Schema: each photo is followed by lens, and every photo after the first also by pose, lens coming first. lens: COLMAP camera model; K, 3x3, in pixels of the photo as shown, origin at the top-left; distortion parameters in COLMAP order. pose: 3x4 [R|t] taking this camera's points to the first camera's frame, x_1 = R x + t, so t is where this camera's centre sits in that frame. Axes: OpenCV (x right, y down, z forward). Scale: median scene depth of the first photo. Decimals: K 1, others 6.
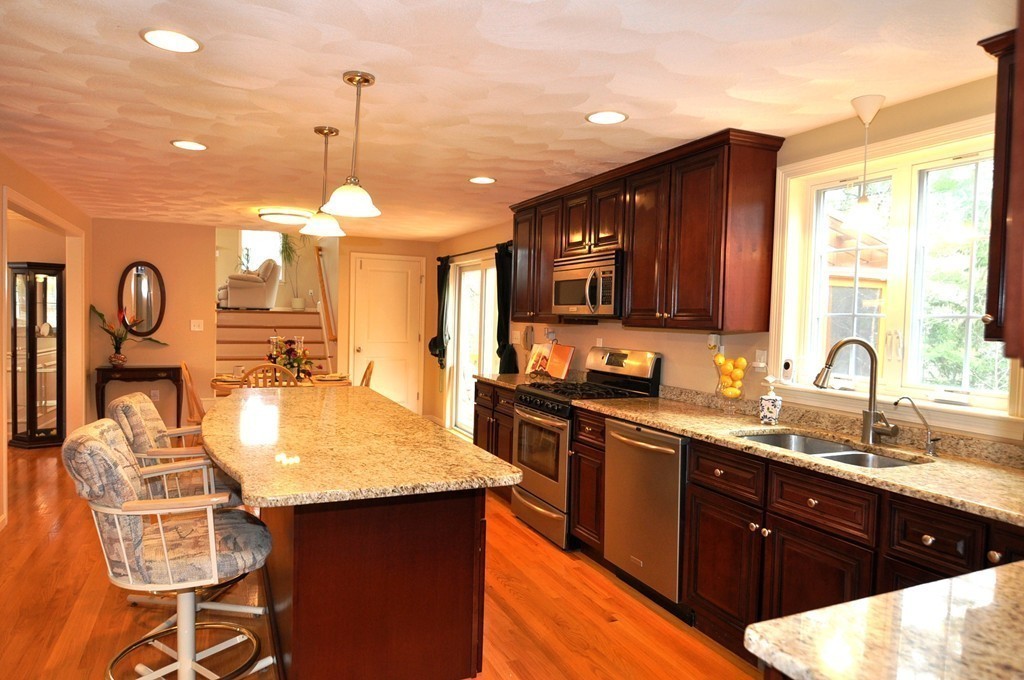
lens RADIAL K [[653.1, 0, 512.0], [0, 653.1, 340.0], [0, 0, 1]] dist [-0.002450, -0.001397]
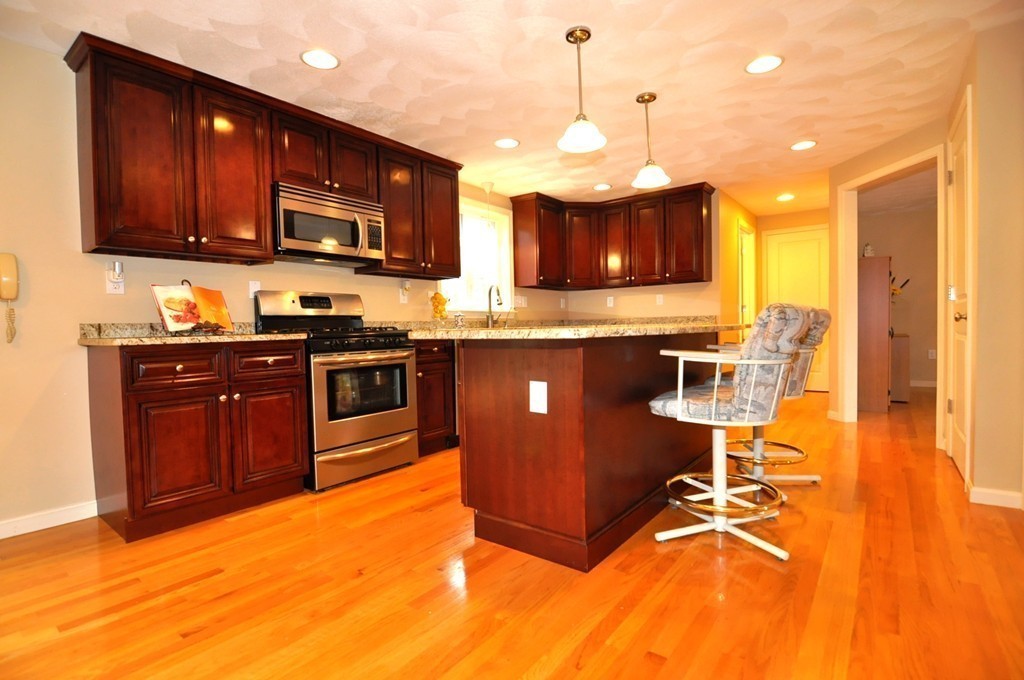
lens RADIAL K [[490.9, 0, 512.0], [0, 490.9, 340.0], [0, 0, 1]] dist [0.000051, -0.014897]
pose [[-0.478238, -0.040054, 0.877316, -0.743380], [0.043590, 0.996646, 0.069264, 0.055172], [-0.877148, 0.071367, -0.474888, 1.231231]]
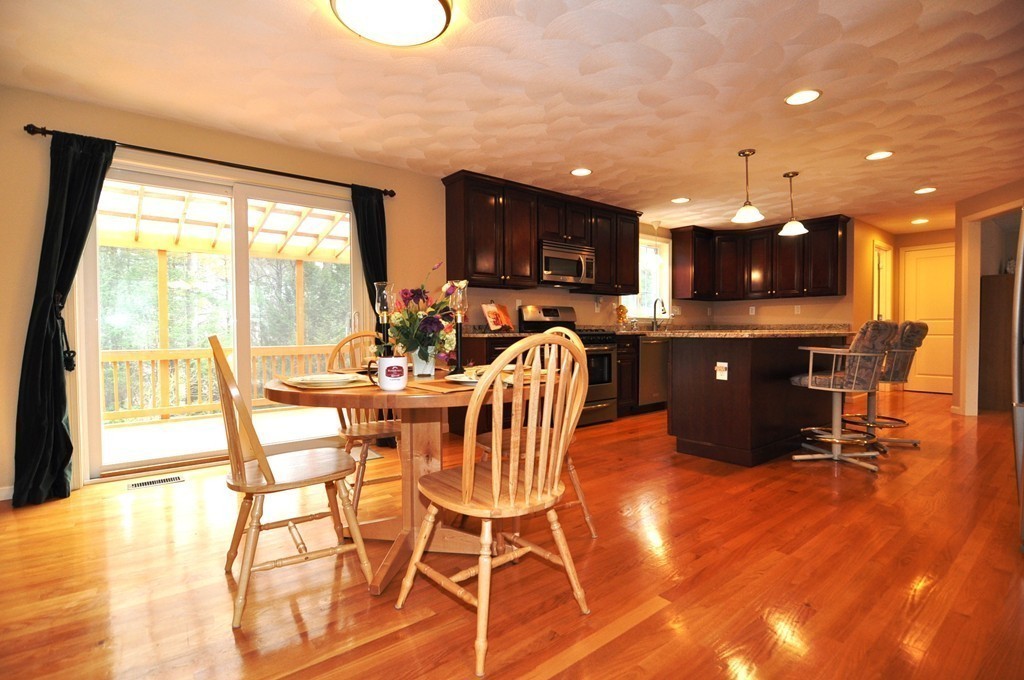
lens RADIAL K [[490.9, 0, 512.0], [0, 490.9, 340.0], [0, 0, 1]] dist [0.000051, -0.014897]
pose [[-0.261480, -0.045473, 0.964137, -1.071035], [0.035518, 0.997760, 0.056692, 0.029271], [-0.964555, 0.049068, -0.259279, 1.565375]]
